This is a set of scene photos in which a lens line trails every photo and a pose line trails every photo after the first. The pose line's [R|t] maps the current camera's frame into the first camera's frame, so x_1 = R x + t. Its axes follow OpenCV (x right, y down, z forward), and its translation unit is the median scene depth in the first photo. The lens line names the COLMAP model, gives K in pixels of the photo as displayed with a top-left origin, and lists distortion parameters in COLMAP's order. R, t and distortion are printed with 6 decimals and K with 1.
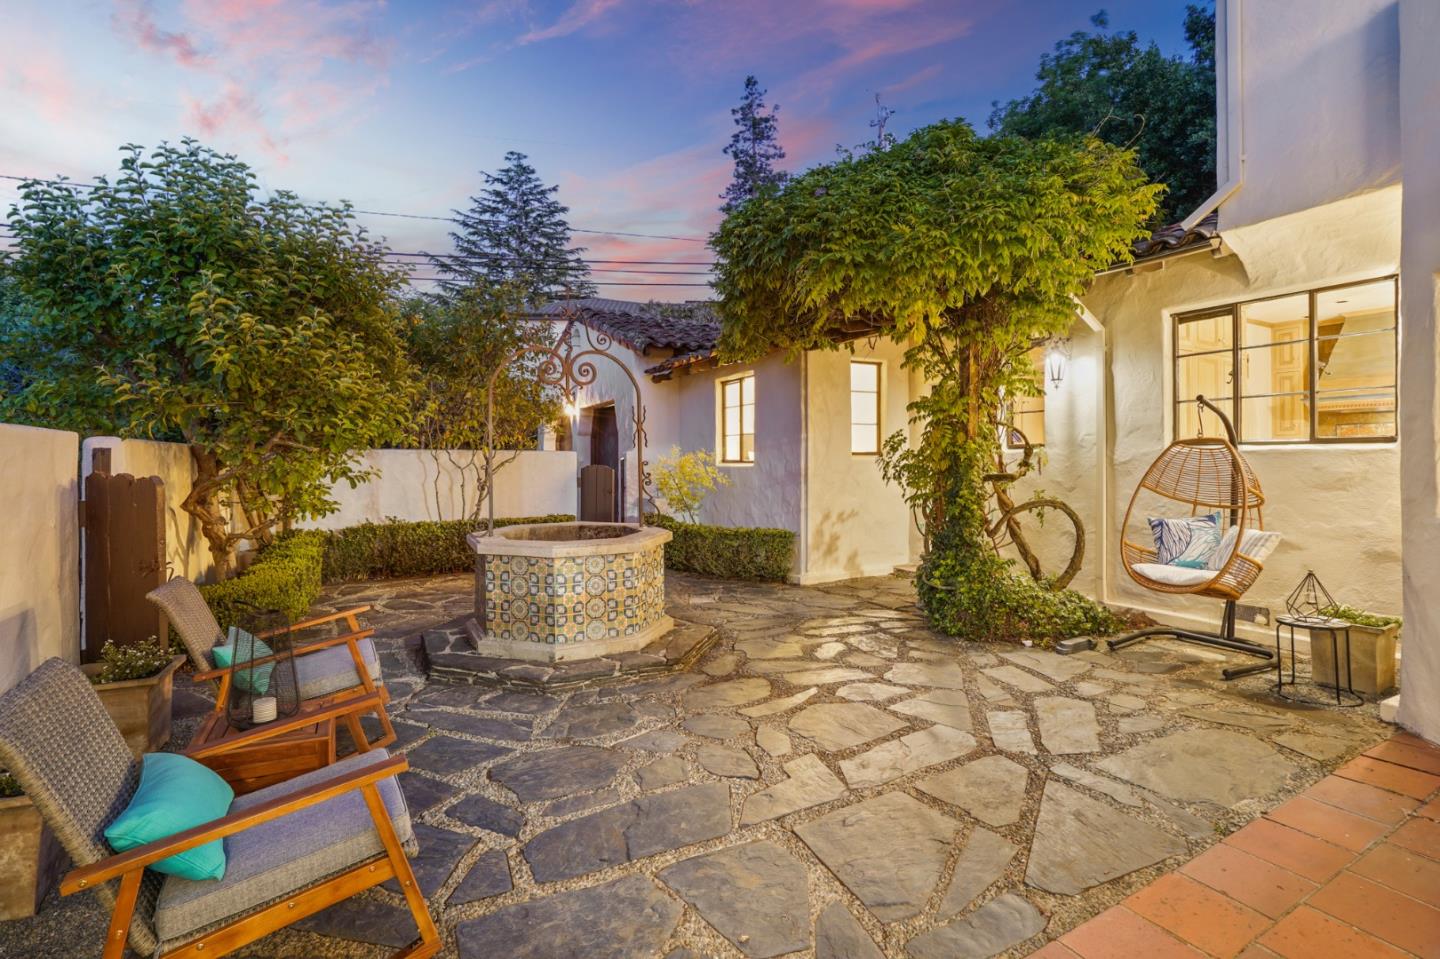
lens RADIAL K [[706.9, 0, 719.5], [0, 706.9, 454.3], [0, 0, 1]] dist [-0.034326, 0.000187]
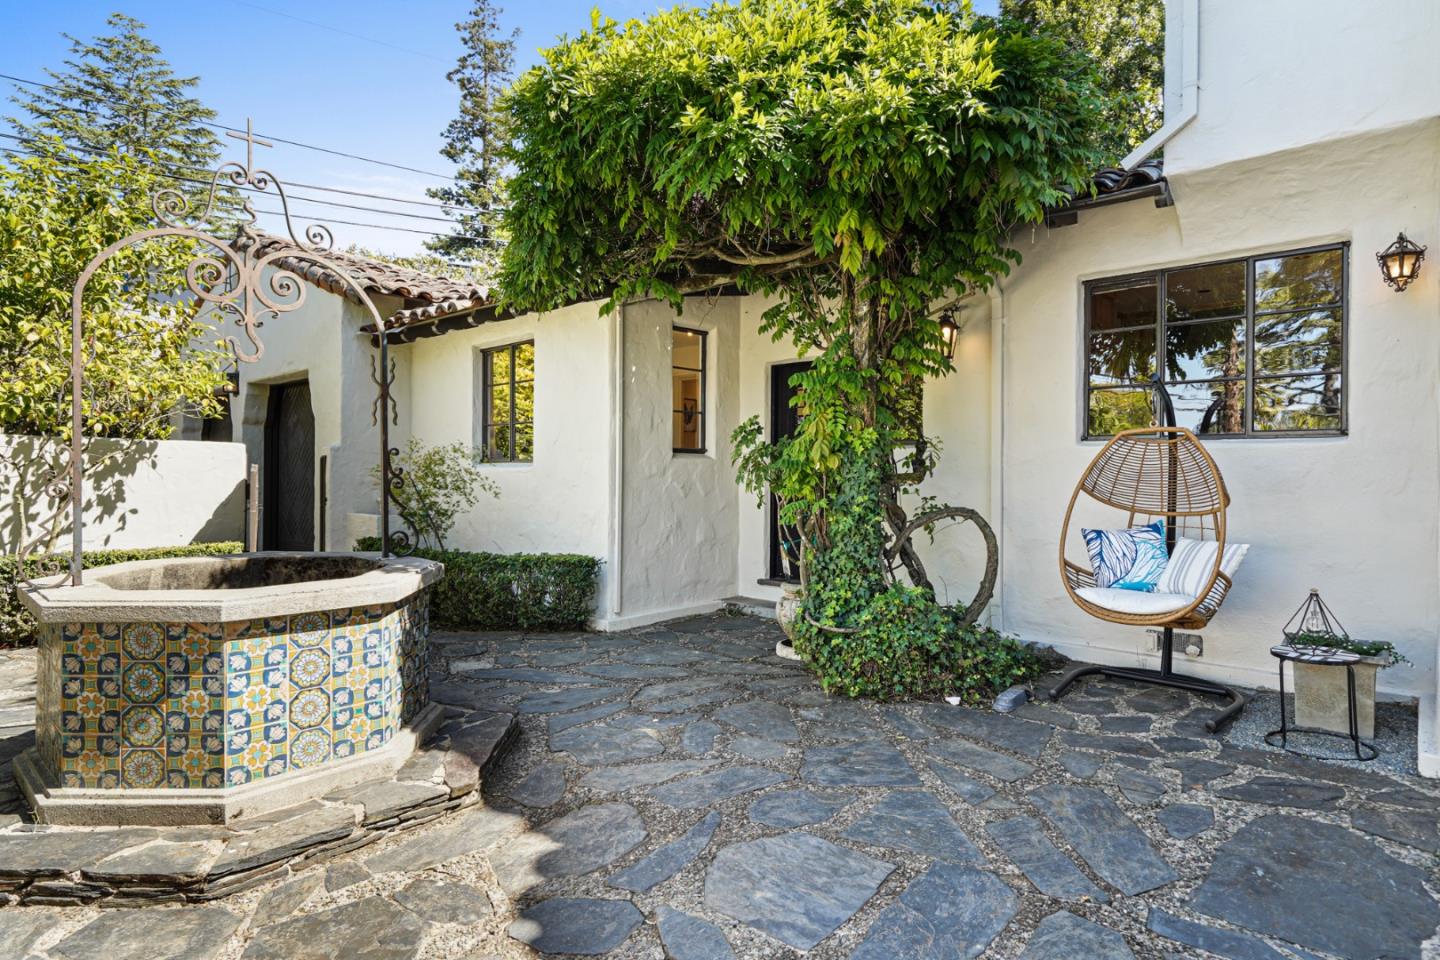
lens RADIAL K [[840.1, 0, 743.8], [0, 840.1, 468.5], [0, 0, 1]] dist [0.013200, -0.001071]
pose [[0.939710, 0.007413, 0.341892, -0.075313], [-0.008877, 0.999957, 0.002719, 0.024226], [-0.341857, -0.005590, 0.939735, 0.241269]]
